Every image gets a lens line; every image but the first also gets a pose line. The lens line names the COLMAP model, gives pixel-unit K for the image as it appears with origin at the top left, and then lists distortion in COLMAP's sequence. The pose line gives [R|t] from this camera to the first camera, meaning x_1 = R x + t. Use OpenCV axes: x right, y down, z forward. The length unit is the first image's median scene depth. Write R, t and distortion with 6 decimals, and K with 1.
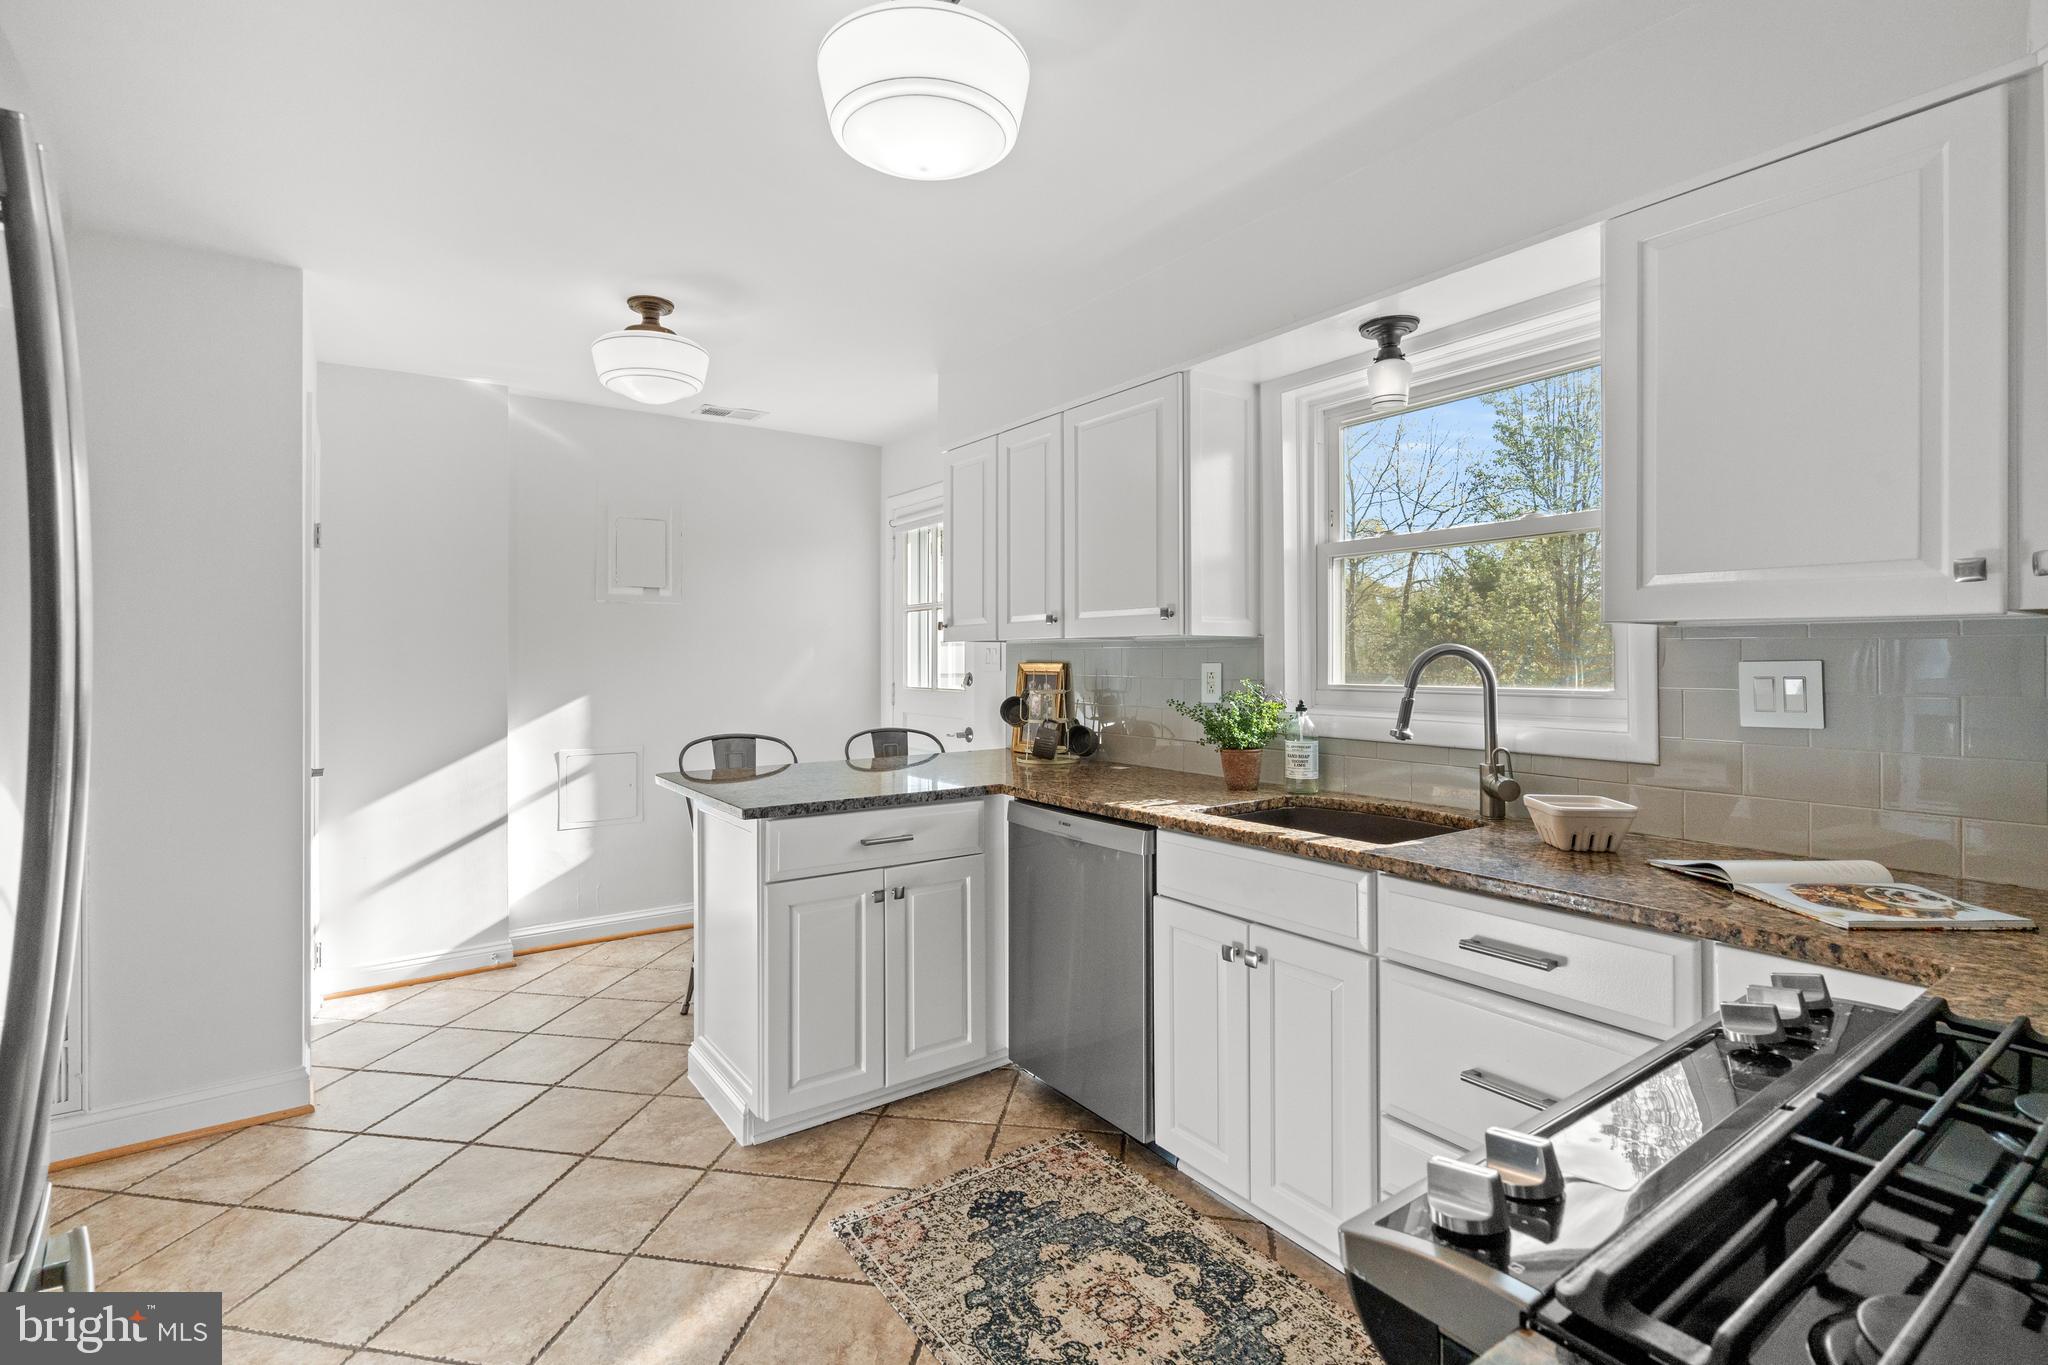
lens RADIAL K [[944.3, 0, 1023.9], [0, 944.3, 659.3], [0, 0, 1]] dist [-0.000261, 0.000152]
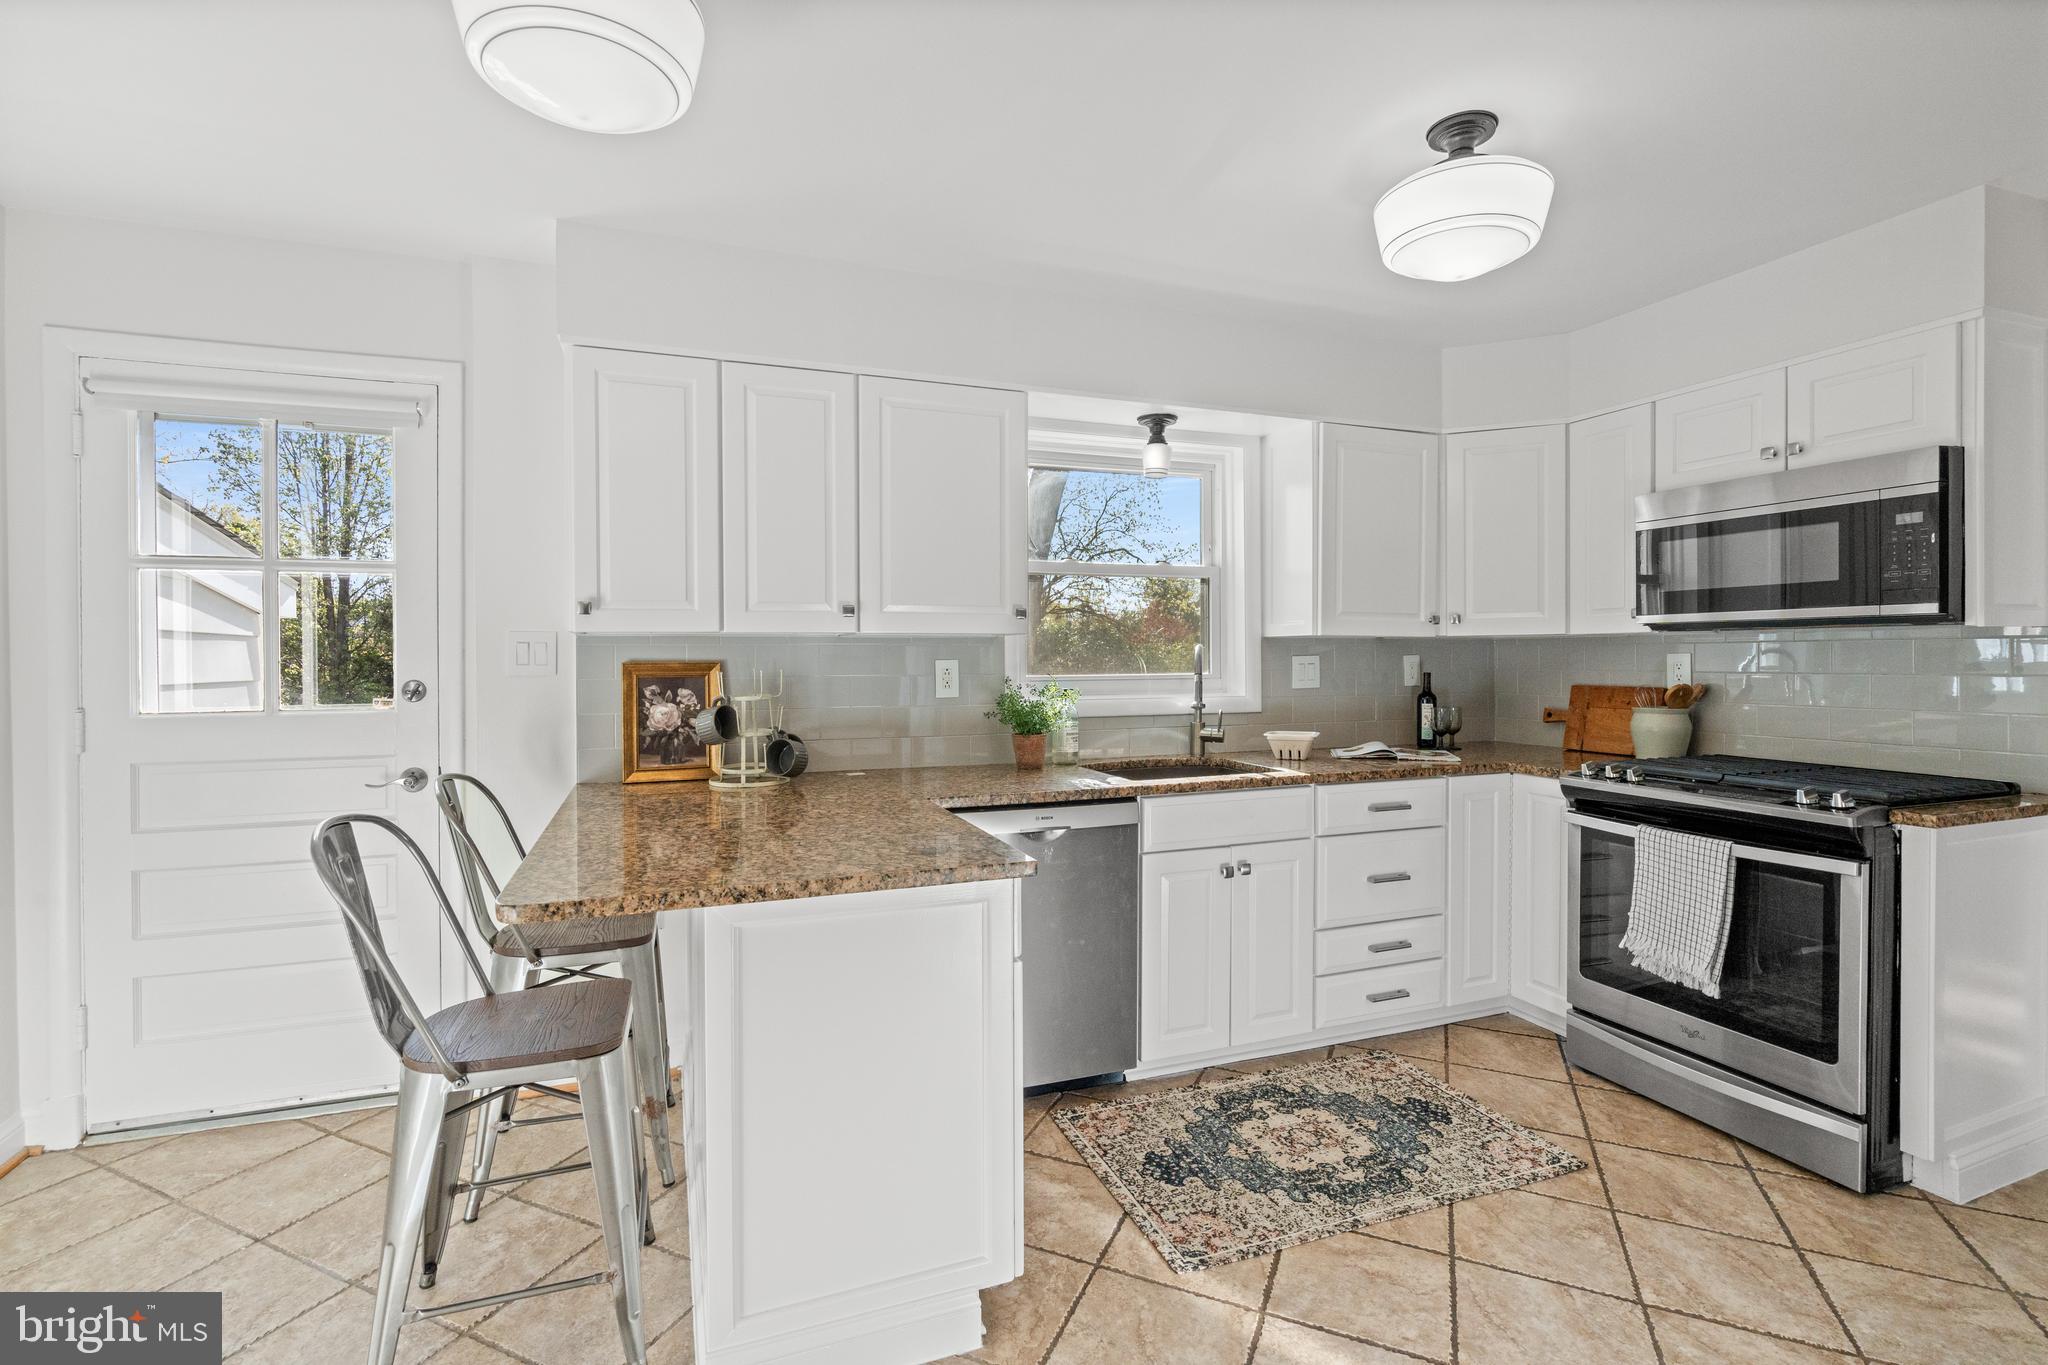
lens RADIAL K [[927.7, 0, 1008.5], [0, 927.7, 678.8], [0, 0, 1]] dist [-0.000073, 0.000169]
pose [[0.250584, -0.021482, 0.967857, -1.135203], [0.005388, 0.999769, 0.020795, 0.005105], [-0.968080, 0.000003, 0.250642, 0.964810]]
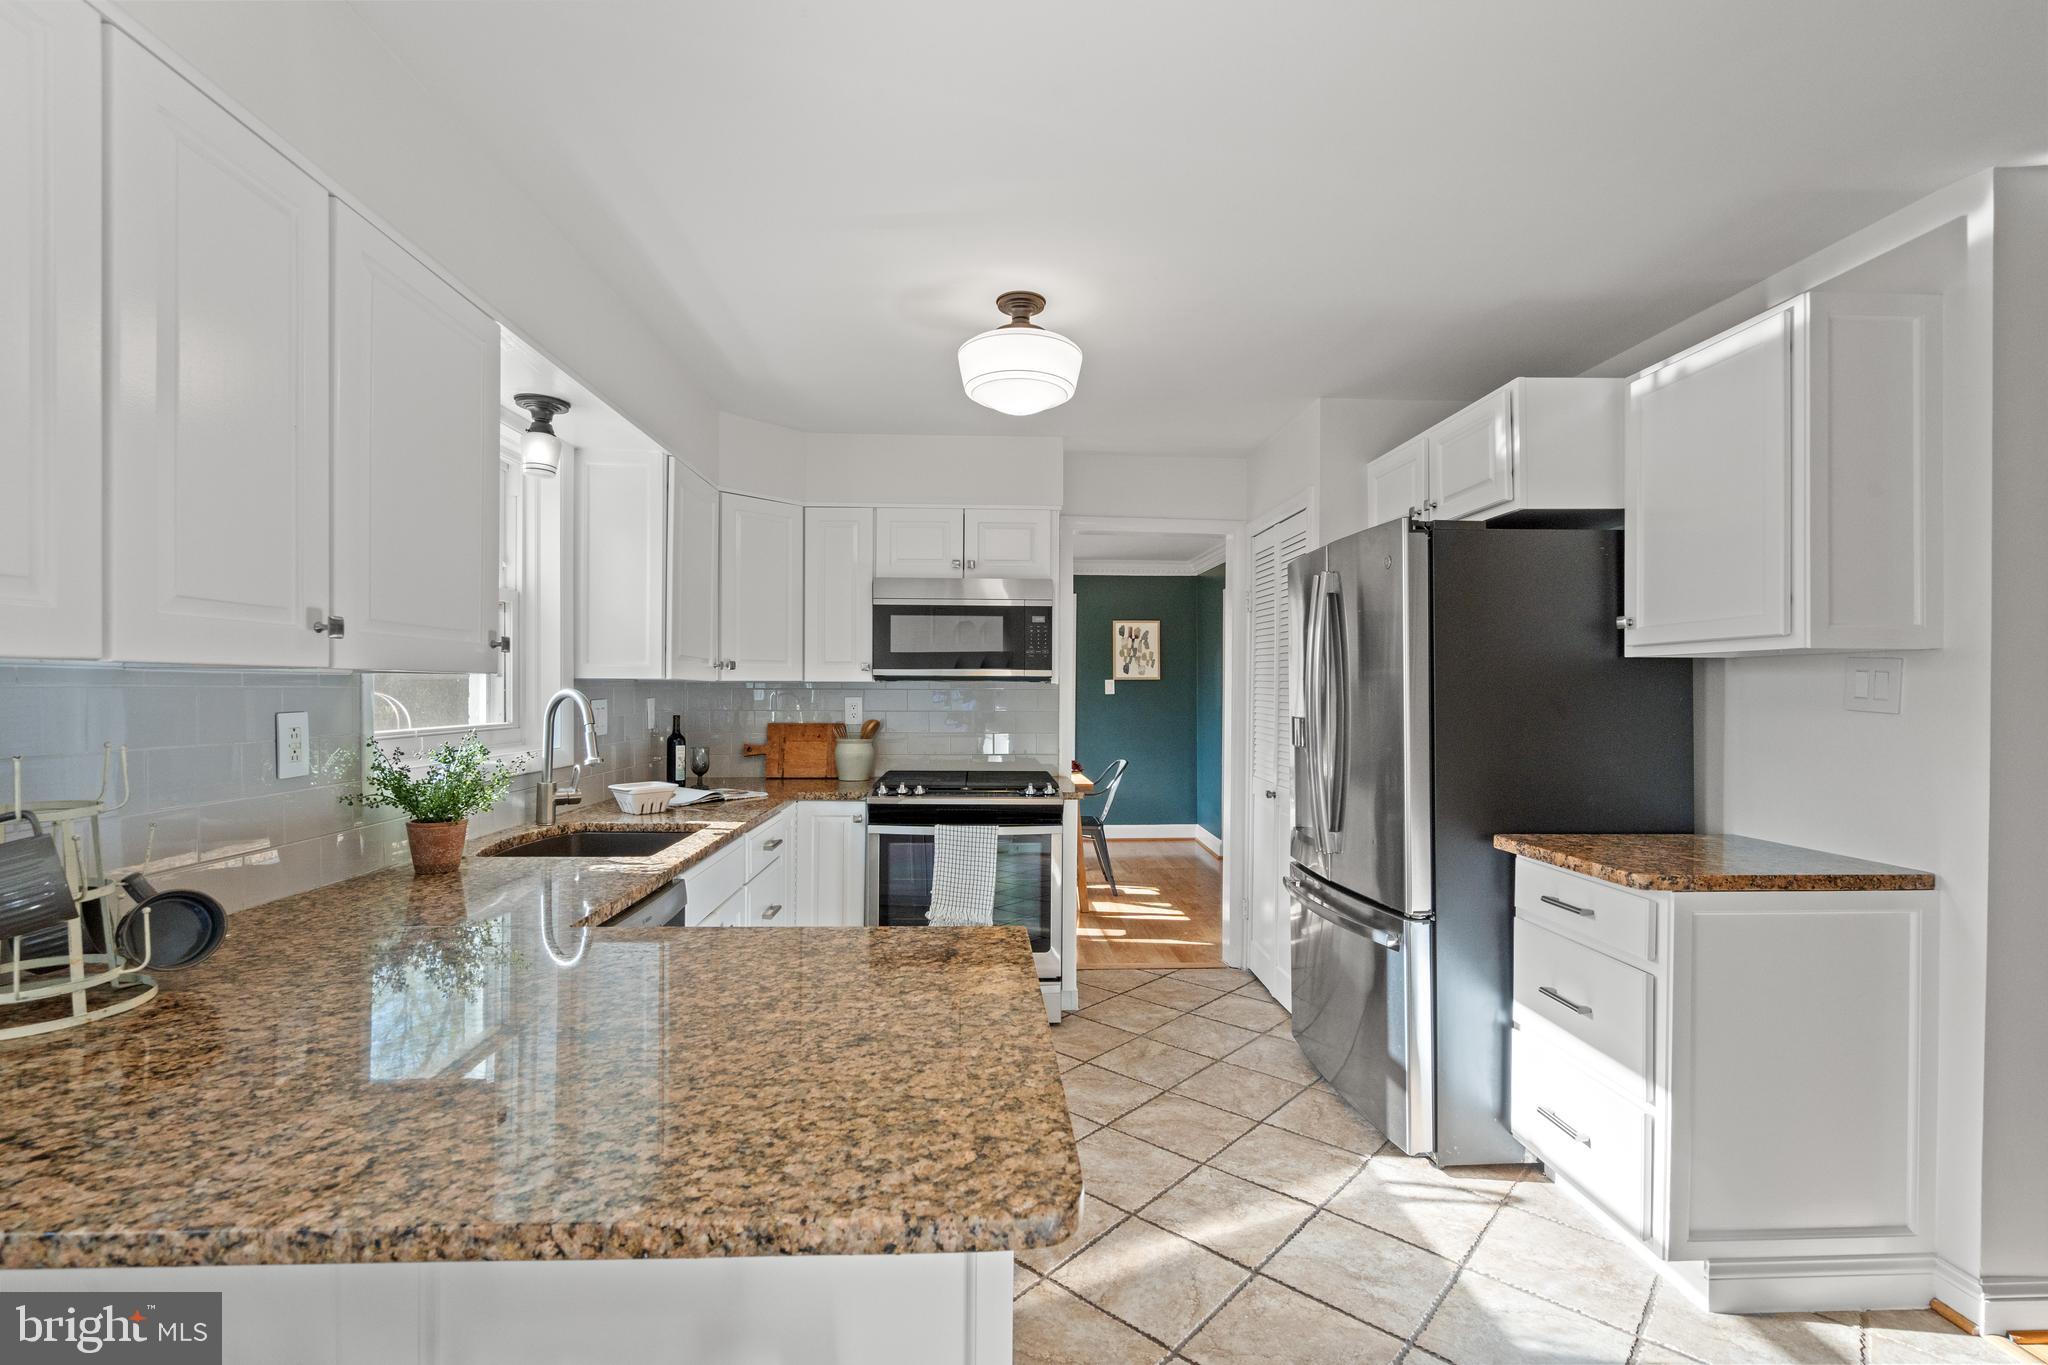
lens RADIAL K [[919.7, 0, 1030.1], [0, 919.7, 698.4], [0, 0, 1]] dist [0.000957, 0.000148]
pose [[-0.848443, -0.006097, 0.529251, -0.754847], [-0.000973, 0.999950, 0.009959, -0.017080], [-0.529285, 0.007935, -0.848407, 1.800091]]
